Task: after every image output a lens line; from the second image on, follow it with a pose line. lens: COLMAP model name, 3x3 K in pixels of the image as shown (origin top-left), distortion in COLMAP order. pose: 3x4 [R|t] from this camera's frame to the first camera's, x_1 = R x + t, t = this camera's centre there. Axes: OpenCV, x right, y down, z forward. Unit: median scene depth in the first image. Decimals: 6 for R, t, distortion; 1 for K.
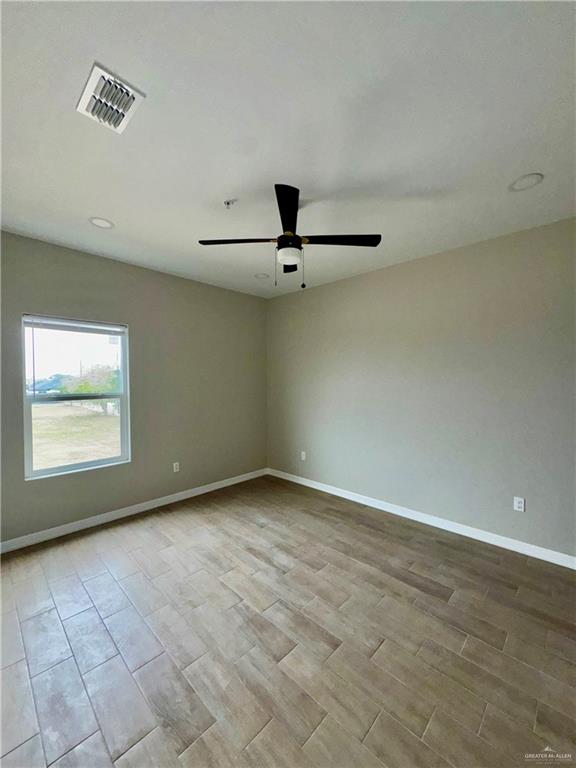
lens RADIAL K [[306.8, 0, 288.0], [0, 306.8, 384.0], [0, 0, 1]] dist [0.001808, -0.000208]
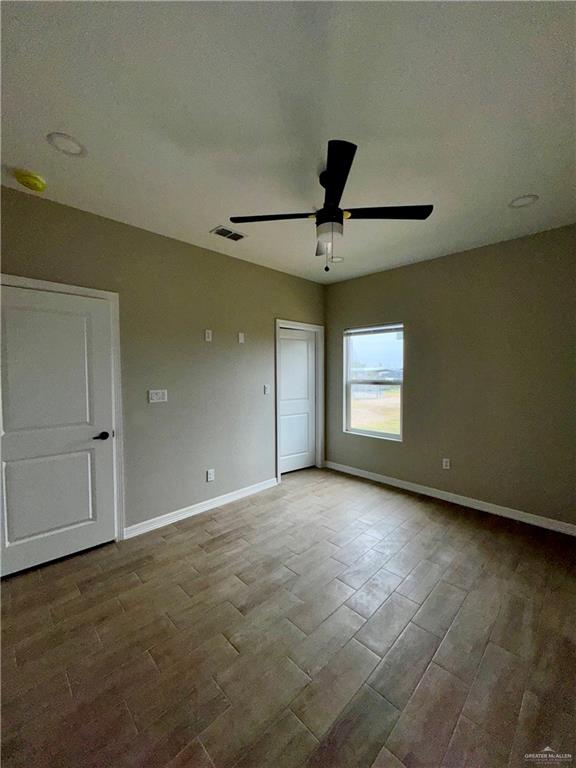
lens RADIAL K [[306.8, 0, 288.0], [0, 306.8, 384.0], [0, 0, 1]] dist [0.001808, -0.000208]
pose [[-0.026631, 0.044060, -0.998674, 0.736981], [-0.009435, 0.998973, 0.044325, -0.007200], [0.999601, 0.010603, -0.026188, 0.717449]]
